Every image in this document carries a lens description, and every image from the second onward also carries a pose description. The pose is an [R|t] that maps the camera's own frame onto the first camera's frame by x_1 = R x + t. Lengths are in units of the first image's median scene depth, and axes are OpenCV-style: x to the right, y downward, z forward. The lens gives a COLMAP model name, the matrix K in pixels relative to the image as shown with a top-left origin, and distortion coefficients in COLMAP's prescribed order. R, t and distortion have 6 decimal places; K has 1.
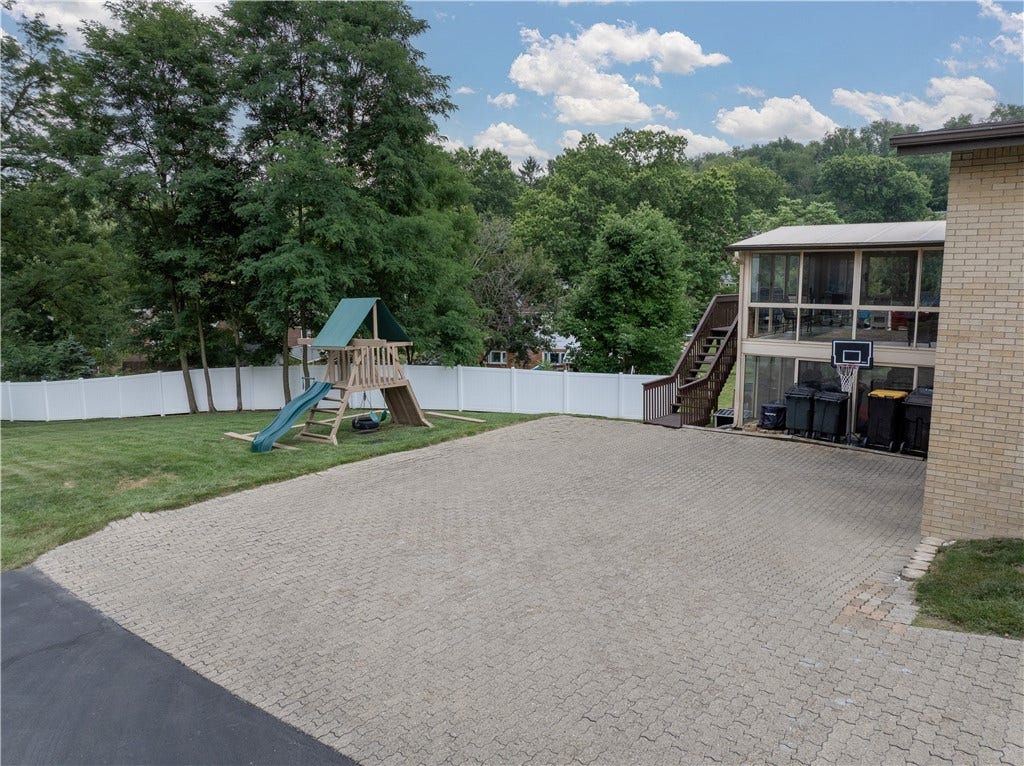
lens RADIAL K [[721.4, 0, 512.0], [0, 721.4, 383.0], [0, 0, 1]] dist [-0.043643, -0.003653]
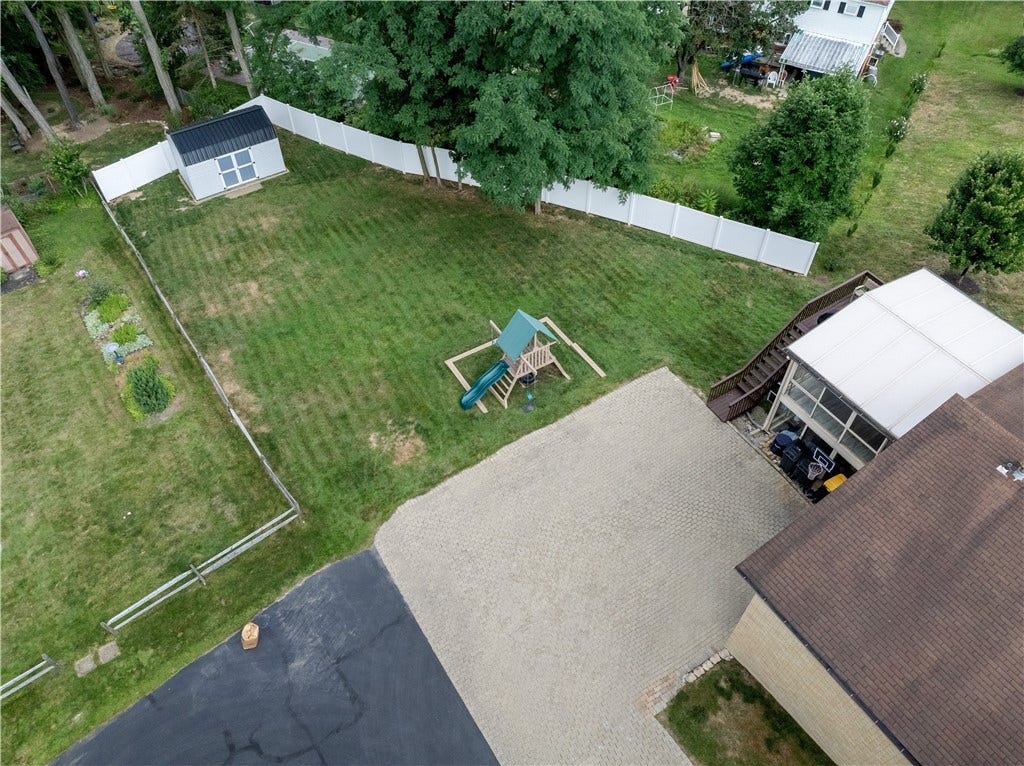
lens RADIAL K [[721.4, 0, 512.0], [0, 721.4, 383.0], [0, 0, 1]] dist [-0.043643, -0.003653]
pose [[0.947626, 0.247148, -0.202296, 0.060281], [-0.051340, 0.743035, 0.667281, -0.642944], [0.315230, -0.621946, 0.716807, -0.115671]]
